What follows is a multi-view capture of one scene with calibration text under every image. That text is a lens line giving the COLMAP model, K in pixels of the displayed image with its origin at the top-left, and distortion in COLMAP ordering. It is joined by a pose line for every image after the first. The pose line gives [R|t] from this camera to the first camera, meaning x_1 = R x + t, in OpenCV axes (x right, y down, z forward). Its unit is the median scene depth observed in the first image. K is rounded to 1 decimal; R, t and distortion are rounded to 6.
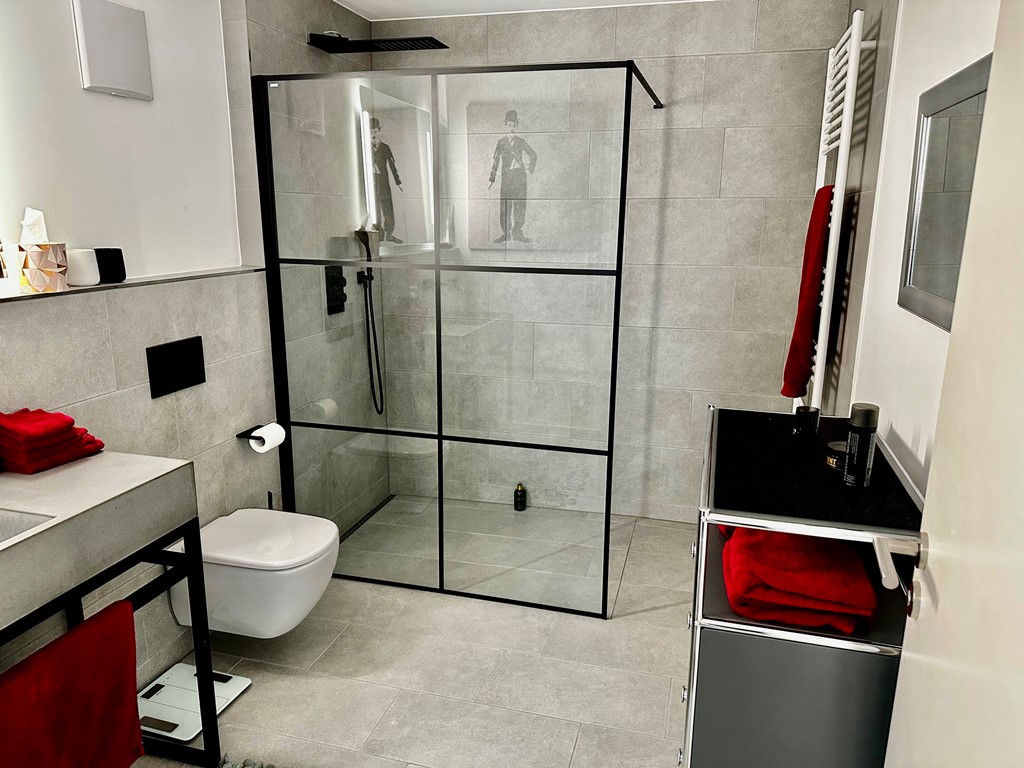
lens RADIAL K [[706.1, 0, 512.0], [0, 706.1, 384.0], [0, 0, 1]] dist [-0.009142, -0.005414]
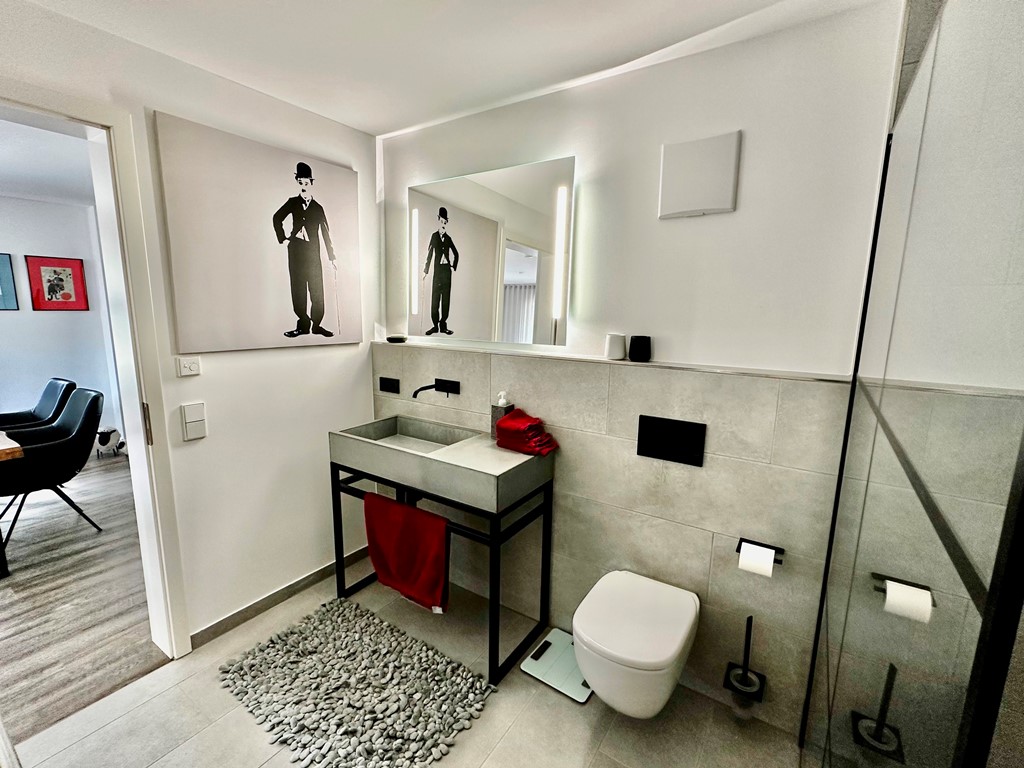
lens RADIAL K [[472.0, 0, 512.0], [0, 472.0, 384.0], [0, 0, 1]] dist [0.000016, -0.000014]
pose [[-0.317876, 0.148463, -0.936437, 0.335463], [-0.234882, 0.944547, 0.229481, -0.238841], [0.918578, 0.292899, -0.265377, 0.972748]]
